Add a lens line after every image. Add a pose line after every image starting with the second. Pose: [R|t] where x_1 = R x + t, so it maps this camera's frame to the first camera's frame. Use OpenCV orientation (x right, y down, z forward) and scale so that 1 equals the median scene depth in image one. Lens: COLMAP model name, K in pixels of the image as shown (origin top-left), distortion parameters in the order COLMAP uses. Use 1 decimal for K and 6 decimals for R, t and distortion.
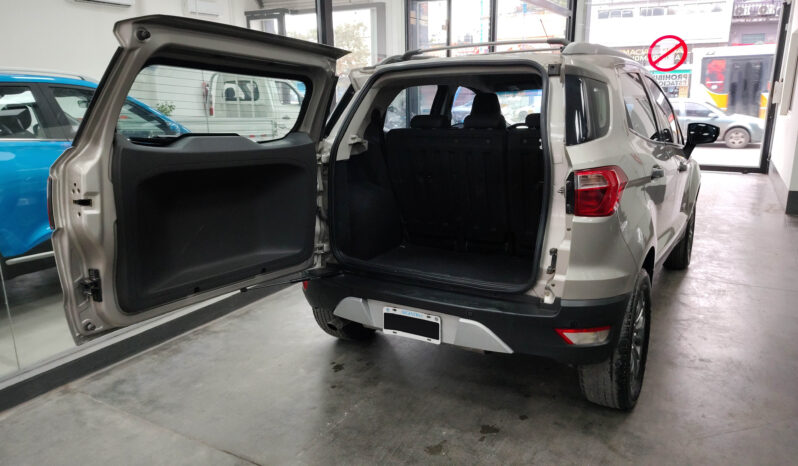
lens RADIAL K [[575.8, 0, 397.2], [0, 575.8, 234.1], [0, 0, 1]] dist [0.048121, -0.056670]
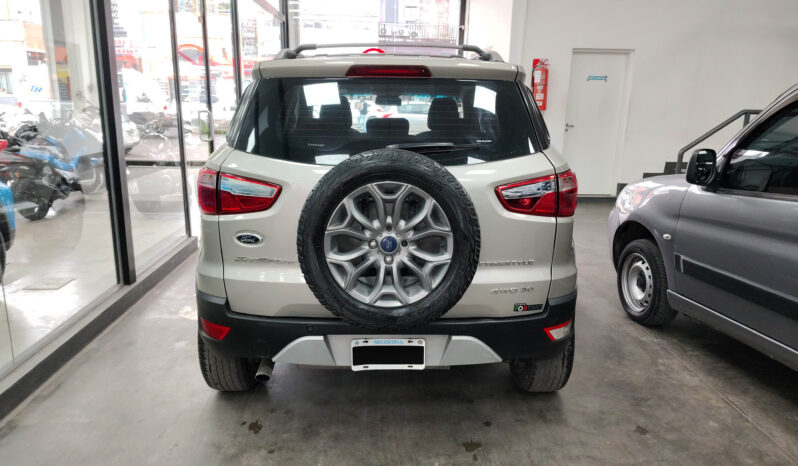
lens RADIAL K [[575.8, 0, 398.3], [0, 575.8, 224.7], [0, 0, 1]] dist [0.048121, -0.056670]
pose [[0.842856, -0.089259, 0.530684, -0.359350], [0.100186, 0.994935, 0.008225, -0.040647], [-0.528730, 0.046235, 0.847530, 0.197958]]
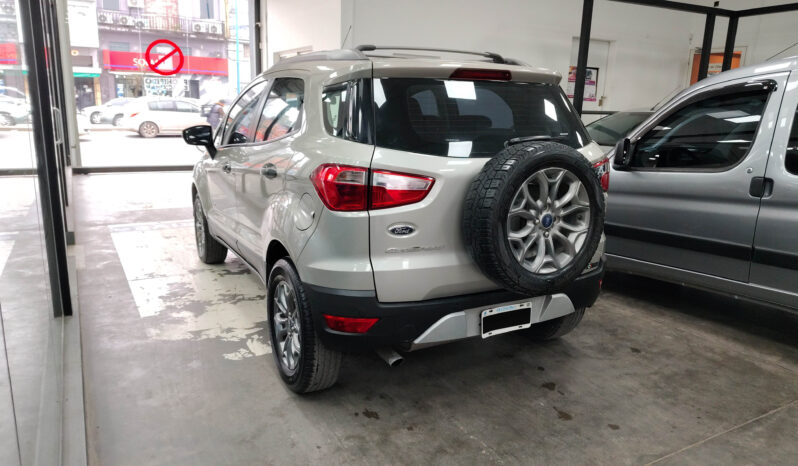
lens RADIAL K [[575.8, 0, 397.5], [0, 575.8, 232.8], [0, 0, 1]] dist [0.048121, -0.056670]
pose [[0.509061, -0.163418, 0.845075, -0.796408], [0.170841, 0.981461, 0.086880, -0.101633], [-0.843605, 0.100147, 0.527542, 0.521479]]
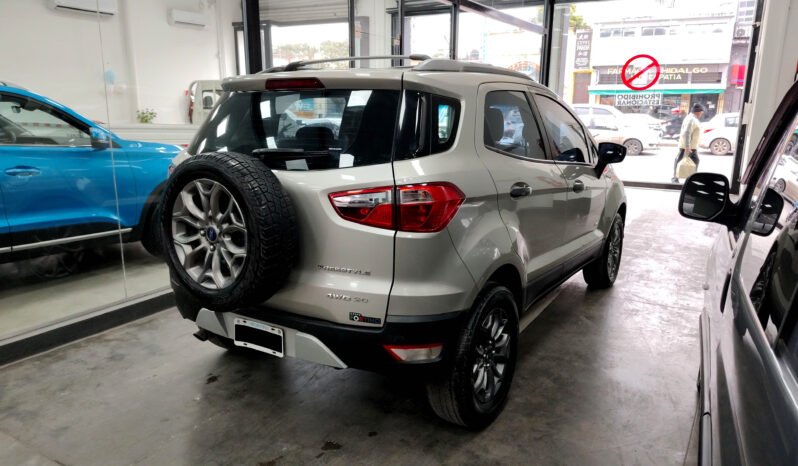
lens RADIAL K [[575.8, 0, 403.7], [0, 575.8, 229.9], [0, 0, 1]] dist [0.048121, -0.056670]
pose [[0.999691, 0.023772, -0.007231, 0.238658], [-0.023967, 0.999316, -0.028170, -0.004151], [0.006557, 0.028334, 0.999577, 0.003729]]
